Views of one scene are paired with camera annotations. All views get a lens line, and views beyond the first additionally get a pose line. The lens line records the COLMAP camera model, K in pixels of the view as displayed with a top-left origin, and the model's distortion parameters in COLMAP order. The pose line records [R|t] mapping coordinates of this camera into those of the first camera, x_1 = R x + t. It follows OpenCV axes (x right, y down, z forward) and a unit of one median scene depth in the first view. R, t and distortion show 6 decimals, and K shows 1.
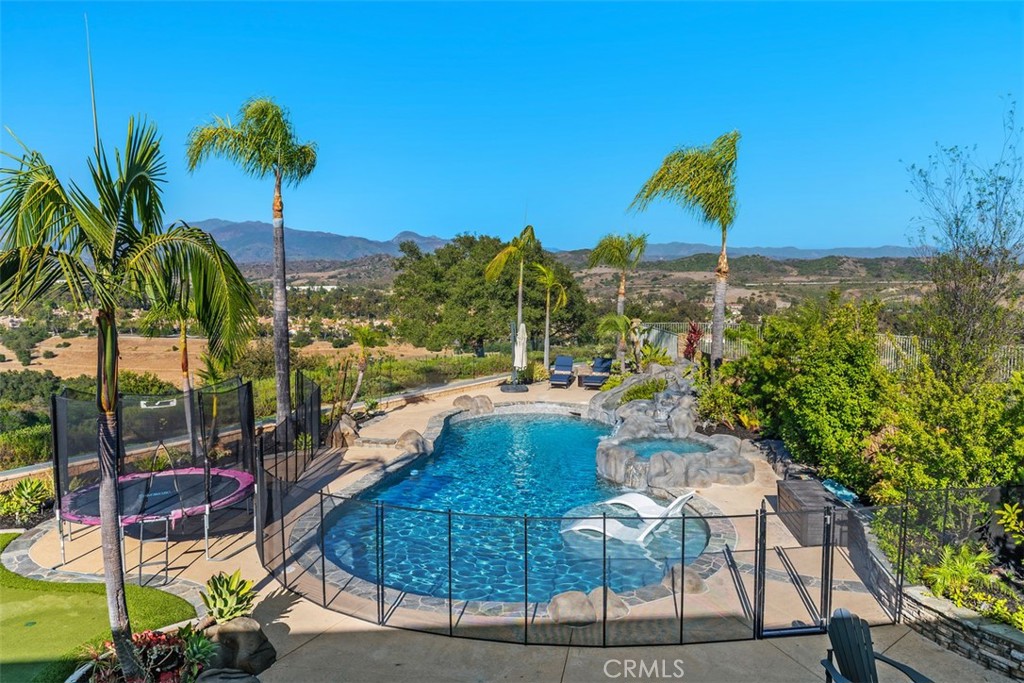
lens RADIAL K [[752.4, 0, 512.0], [0, 752.4, 341.5], [0, 0, 1]] dist [-0.002247, -0.000785]
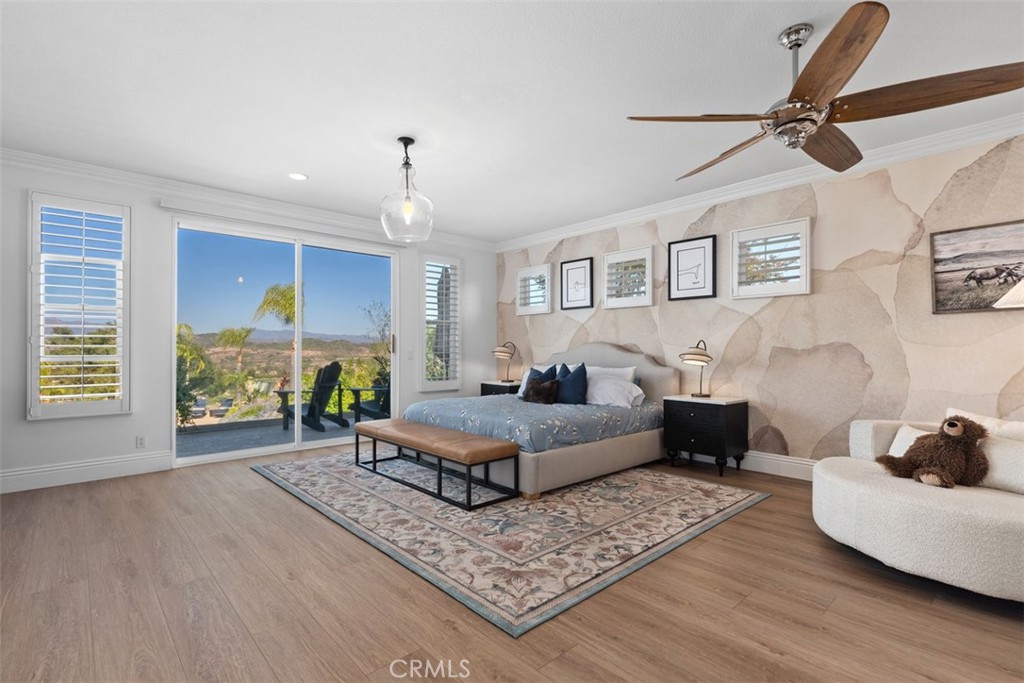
lens RADIAL K [[477.9, 0, 512.7], [0, 477.9, 347.7], [0, 0, 1]] dist [0.012143, -0.000007]
pose [[0.792688, 0.007578, 0.609580, -0.031458], [0.052341, 0.995384, -0.080437, 0.027979], [-0.607376, 0.095668, 0.788633, -0.275122]]
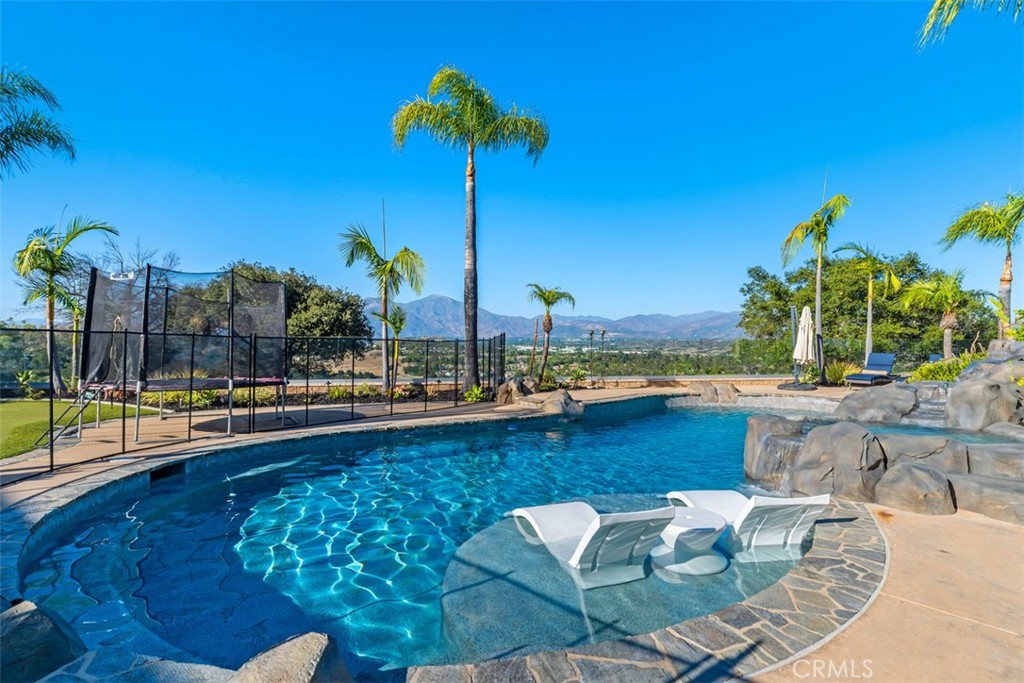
lens RADIAL K [[522.3, 0, 512.2], [0, 522.3, 343.5], [0, 0, 1]] dist [0.001076, -0.000091]
pose [[0.730515, -0.004814, -0.682880, 0.173562], [-0.067421, 0.994581, -0.079136, 0.085174], [0.679561, 0.103851, 0.726232, 0.385665]]
